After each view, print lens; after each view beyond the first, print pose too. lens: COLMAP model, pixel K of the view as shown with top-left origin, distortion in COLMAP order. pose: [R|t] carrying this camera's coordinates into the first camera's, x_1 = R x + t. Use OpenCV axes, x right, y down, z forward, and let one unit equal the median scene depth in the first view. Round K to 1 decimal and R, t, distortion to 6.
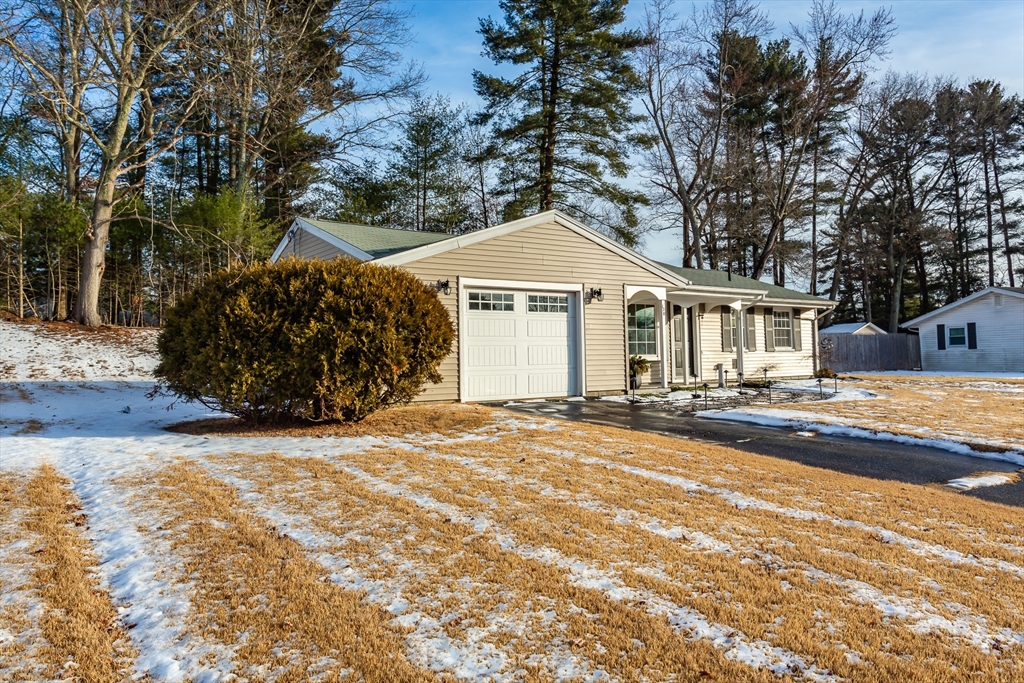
lens RADIAL K [[713.1, 0, 512.0], [0, 713.1, 341.5], [0, 0, 1]] dist [-0.063011, -0.000127]
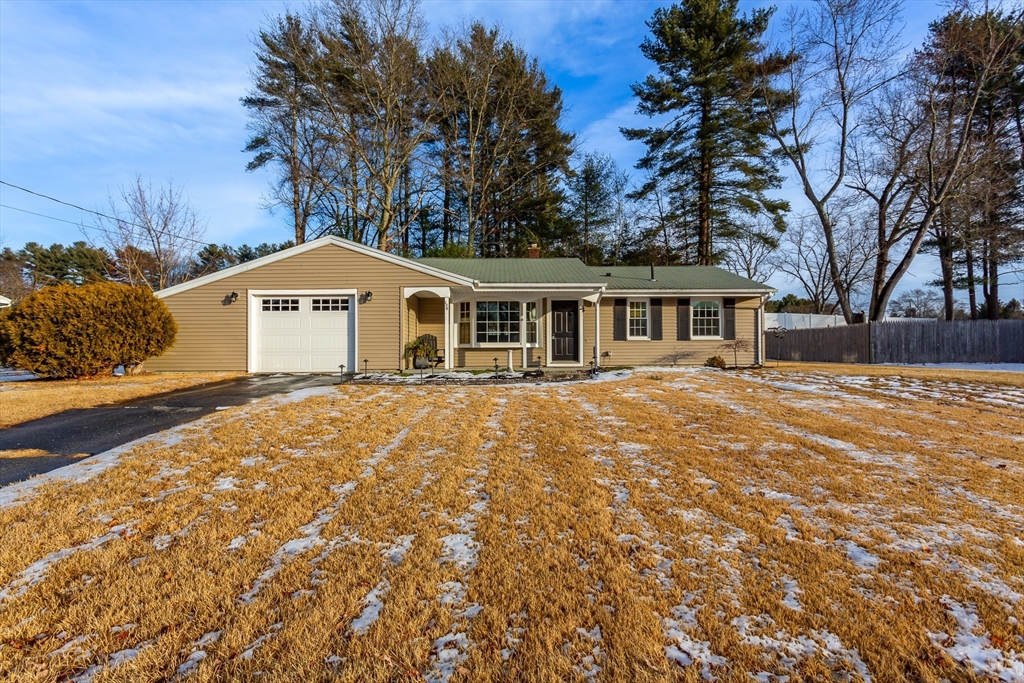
lens RADIAL K [[479.0, 0, 512.0], [0, 479.0, 341.5], [0, 0, 1]] dist [-0.000069, -0.000245]
pose [[0.819476, 0.004132, -0.573098, 0.565117], [0.003573, 0.999918, 0.012318, 0.005278], [0.573102, -0.012142, 0.819394, 0.285758]]
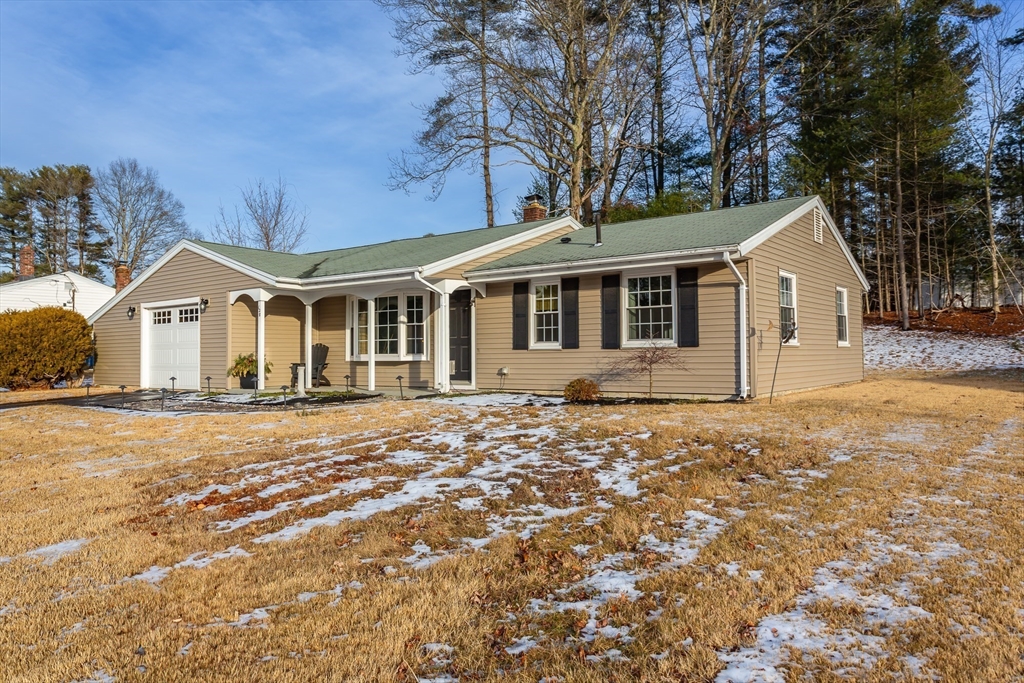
lens RADIAL K [[713.1, 0, 512.0], [0, 713.1, 341.5], [0, 0, 1]] dist [-0.063011, -0.000127]
pose [[0.310033, 0.003153, -0.950721, 0.906401], [0.032463, 0.999376, 0.013900, -0.003632], [0.950171, -0.035172, 0.309737, 0.748845]]
